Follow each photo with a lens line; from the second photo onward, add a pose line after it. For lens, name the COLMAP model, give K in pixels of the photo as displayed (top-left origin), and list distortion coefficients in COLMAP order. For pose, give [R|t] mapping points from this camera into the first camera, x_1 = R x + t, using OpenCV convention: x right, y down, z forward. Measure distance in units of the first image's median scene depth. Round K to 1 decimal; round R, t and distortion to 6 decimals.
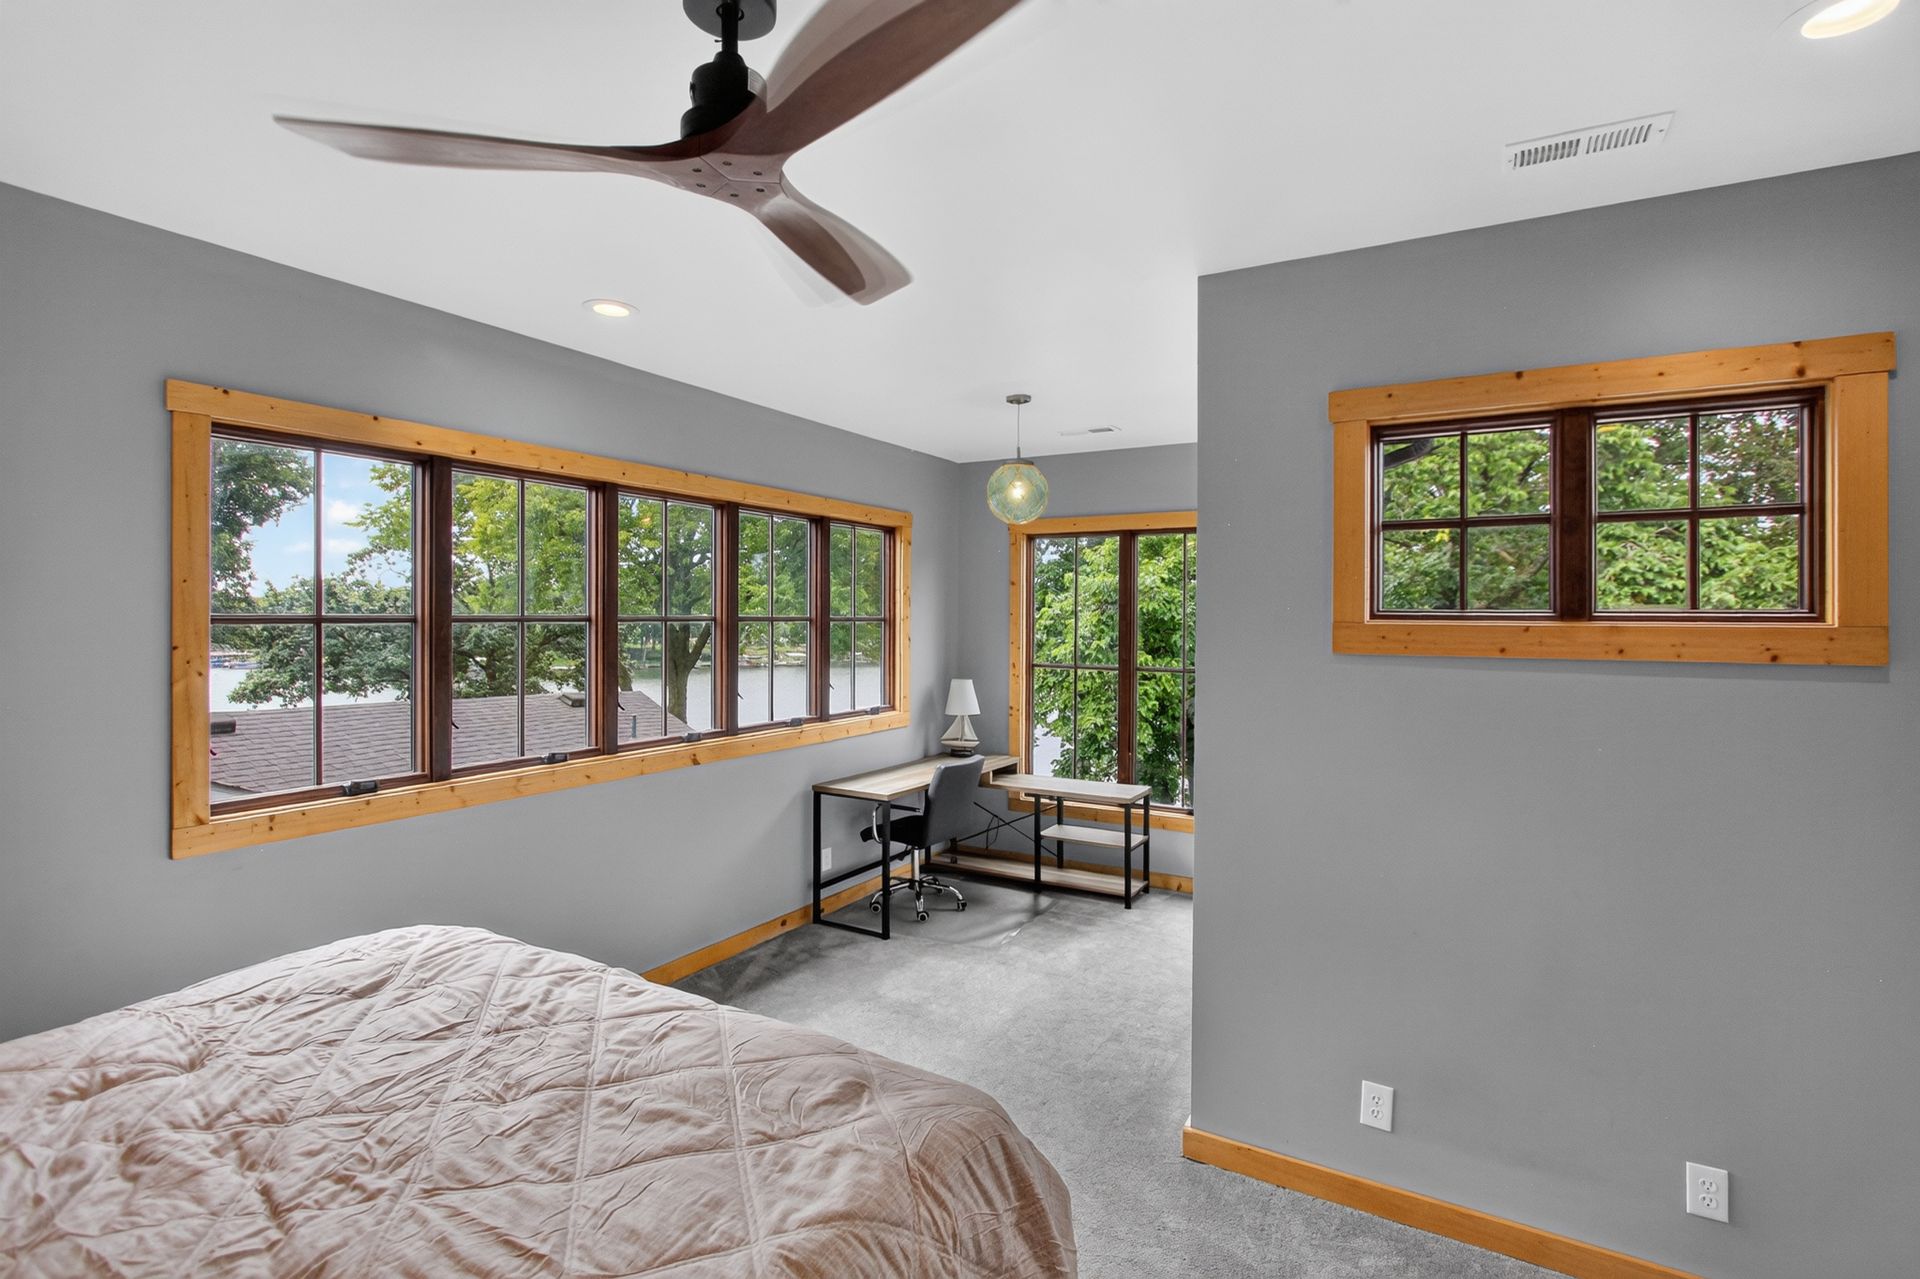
lens RADIAL K [[922.6, 0, 953.2], [0, 922.6, 609.6], [0, 0, 1]] dist [0.000200, 0.000369]
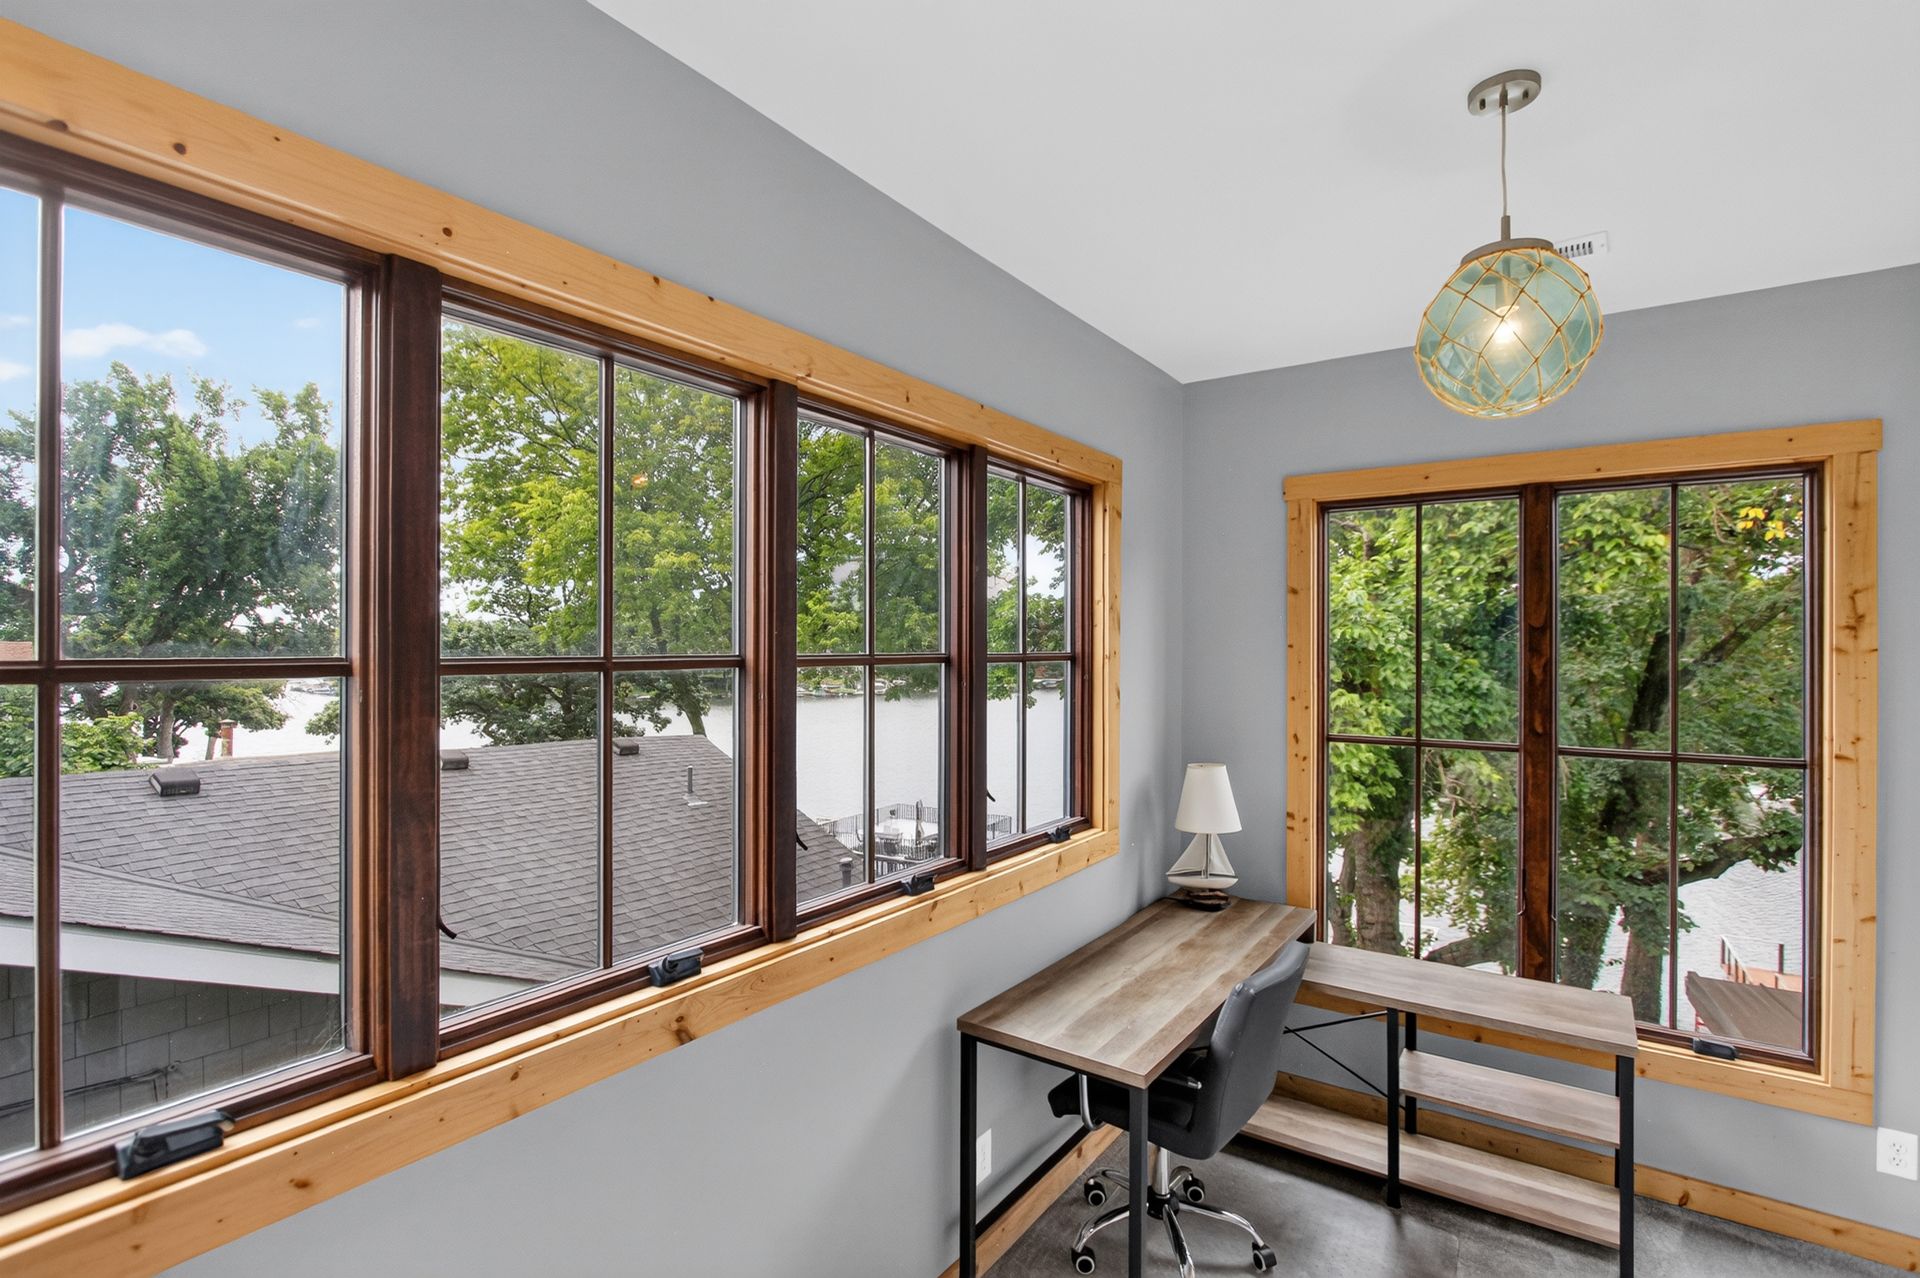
lens RADIAL K [[922.6, 0, 957.2], [0, 922.6, 644.3], [0, 0, 1]] dist [0.000200, 0.000369]
pose [[0.996986, -0.003918, -0.077481, -0.100753], [0.004399, 0.999972, 0.006045, -0.000071], [0.077455, -0.006367, 0.996975, 0.468304]]
